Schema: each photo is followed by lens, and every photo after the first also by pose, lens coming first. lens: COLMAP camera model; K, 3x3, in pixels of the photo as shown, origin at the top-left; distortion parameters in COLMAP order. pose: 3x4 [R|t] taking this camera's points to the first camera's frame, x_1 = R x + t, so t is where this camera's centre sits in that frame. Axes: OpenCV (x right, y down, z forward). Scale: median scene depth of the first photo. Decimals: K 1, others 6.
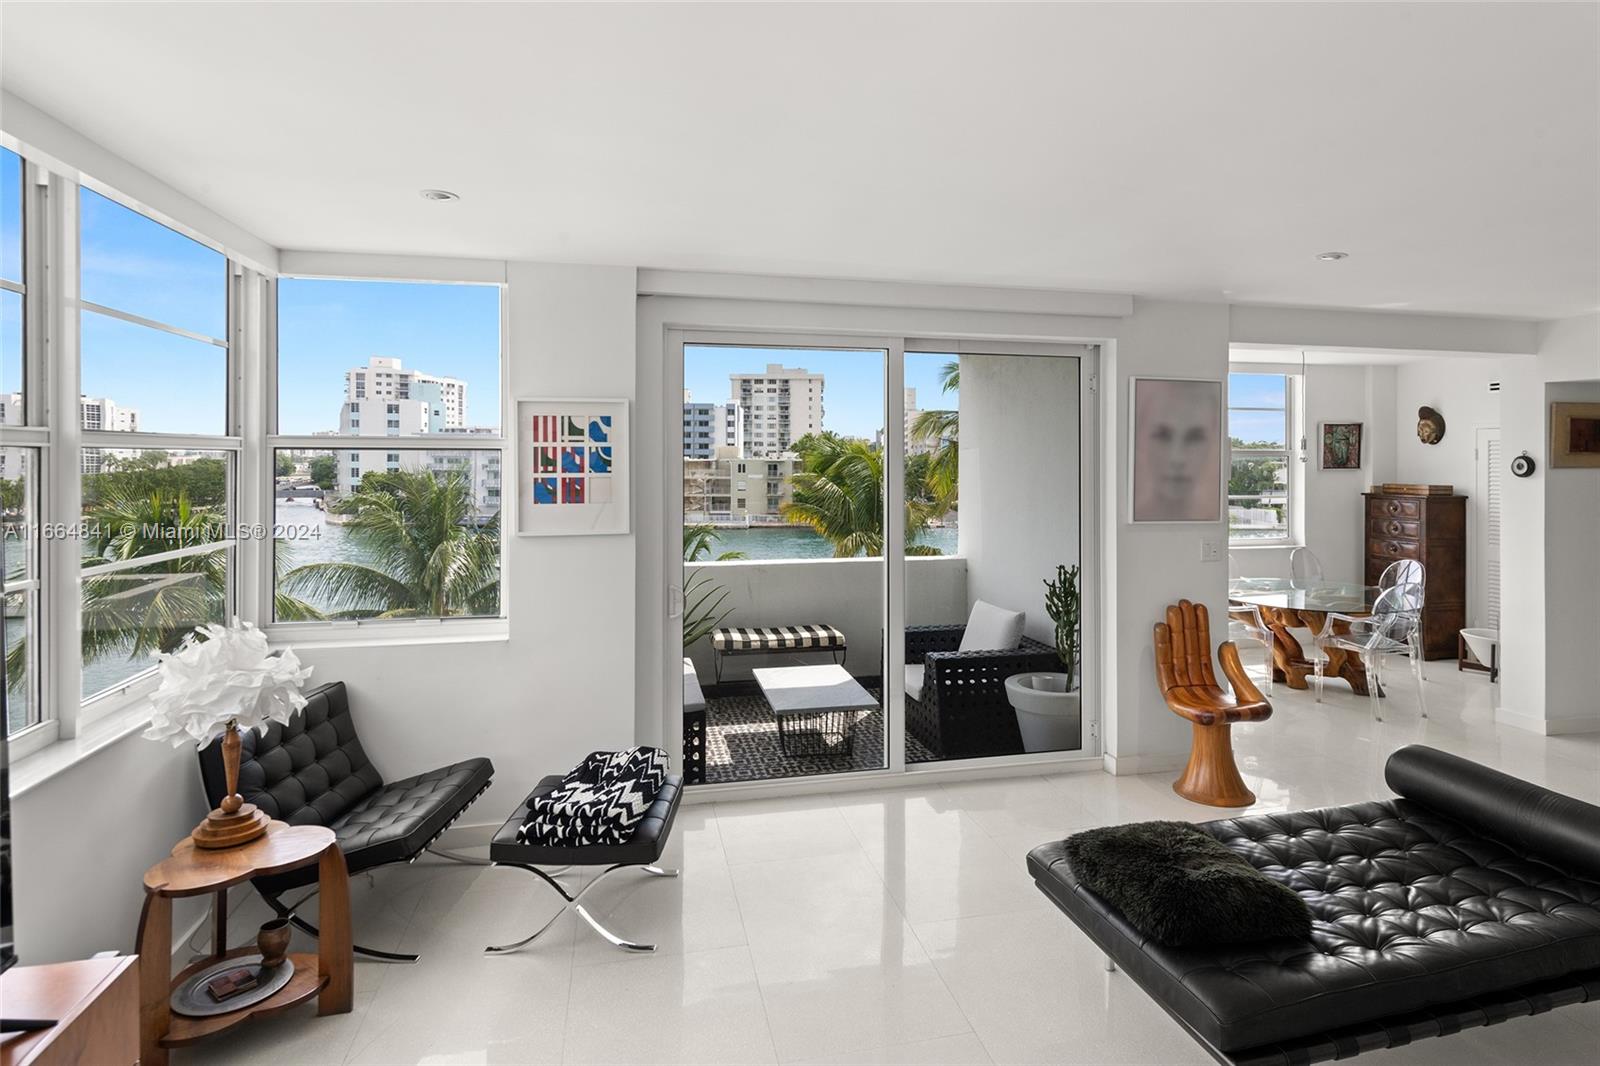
lens RADIAL K [[839.0, 0, 802.1], [0, 839.0, 453.8], [0, 0, 1]] dist [0.006465, -0.001393]
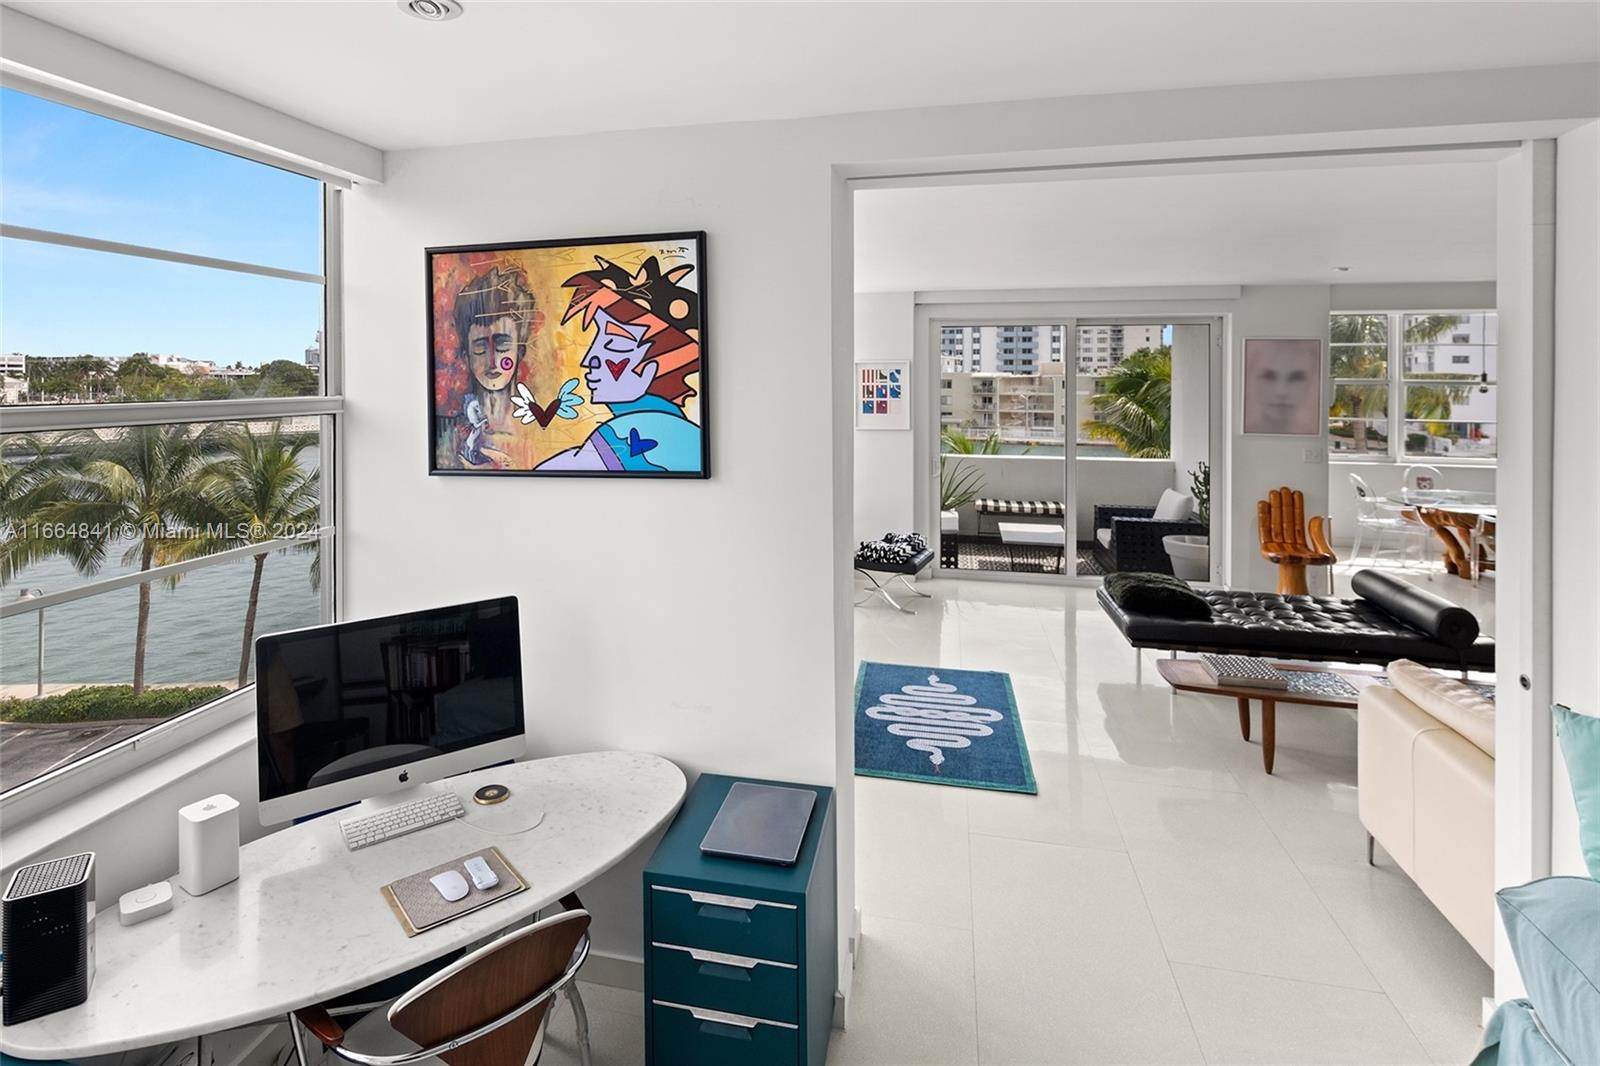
lens RADIAL K [[812.9, 0, 743.5], [0, 812.9, 381.0], [0, 0, 1]] dist [0.011095, -0.003020]
pose [[0.897981, 0.002972, -0.440023, 0.158821], [0.003363, 0.999902, 0.013616, -0.025458], [0.440021, -0.013706, 0.897883, -0.494354]]
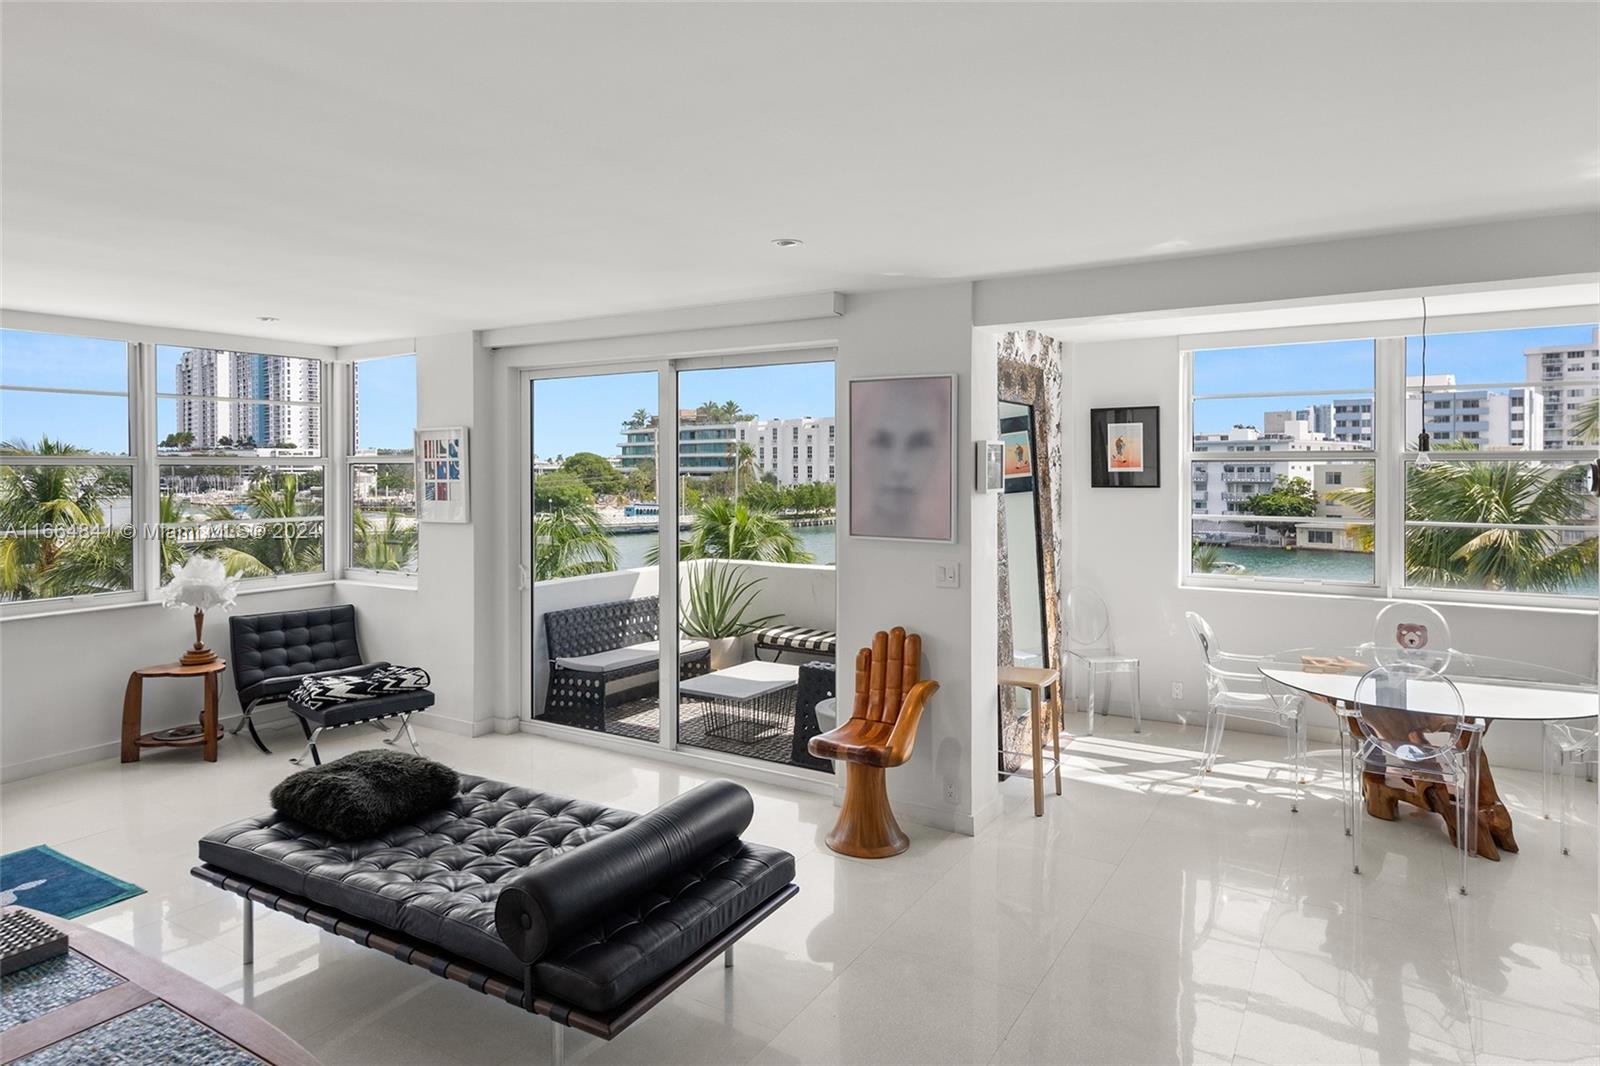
lens RADIAL K [[925.3, 0, 811.9], [0, 925.3, 476.0], [0, 0, 1]] dist [0.016876, -0.000456]
pose [[0.722622, 0.002483, -0.691239, 0.734069], [0.007779, 0.999901, 0.011724, 0.001861], [0.691200, -0.013849, 0.722531, 0.161202]]
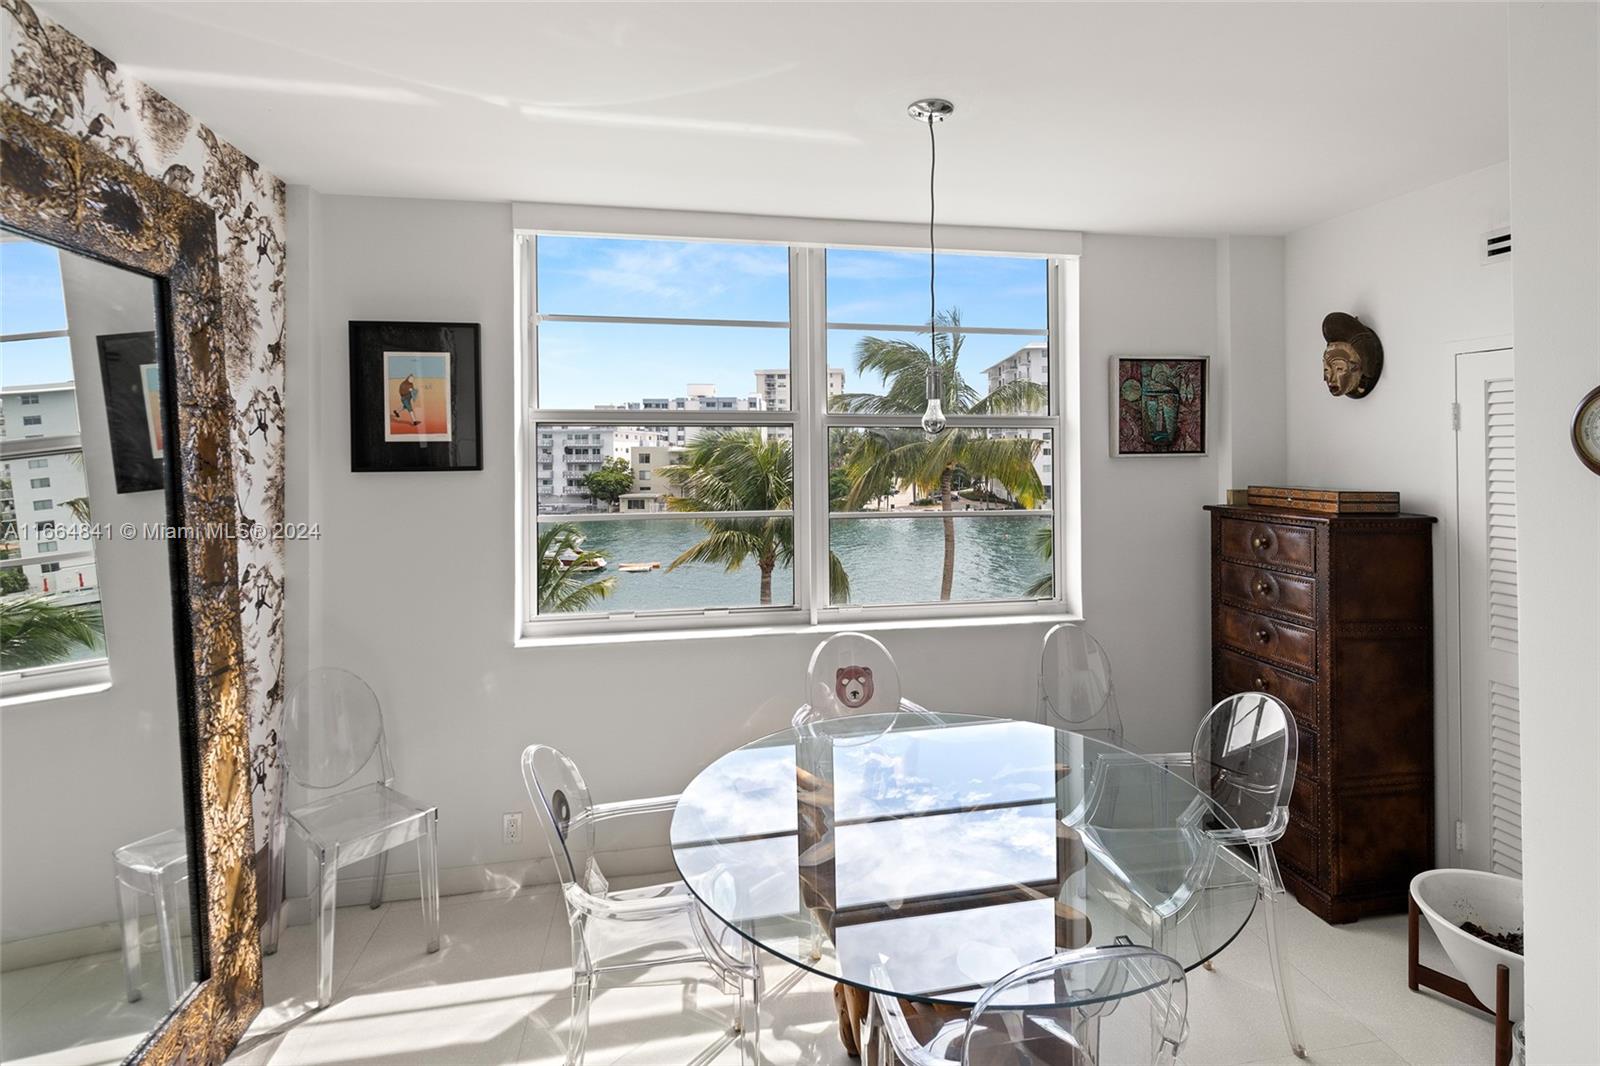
lens RADIAL K [[777.4, 0, 796.1], [0, 777.4, 438.0], [0, 0, 1]] dist [0.006560, -0.000152]
pose [[0.998471, -0.004958, -0.055063, 0.542107], [0.004462, 0.999948, -0.009131, 0.014135], [0.055105, 0.008871, 0.998441, 0.651421]]
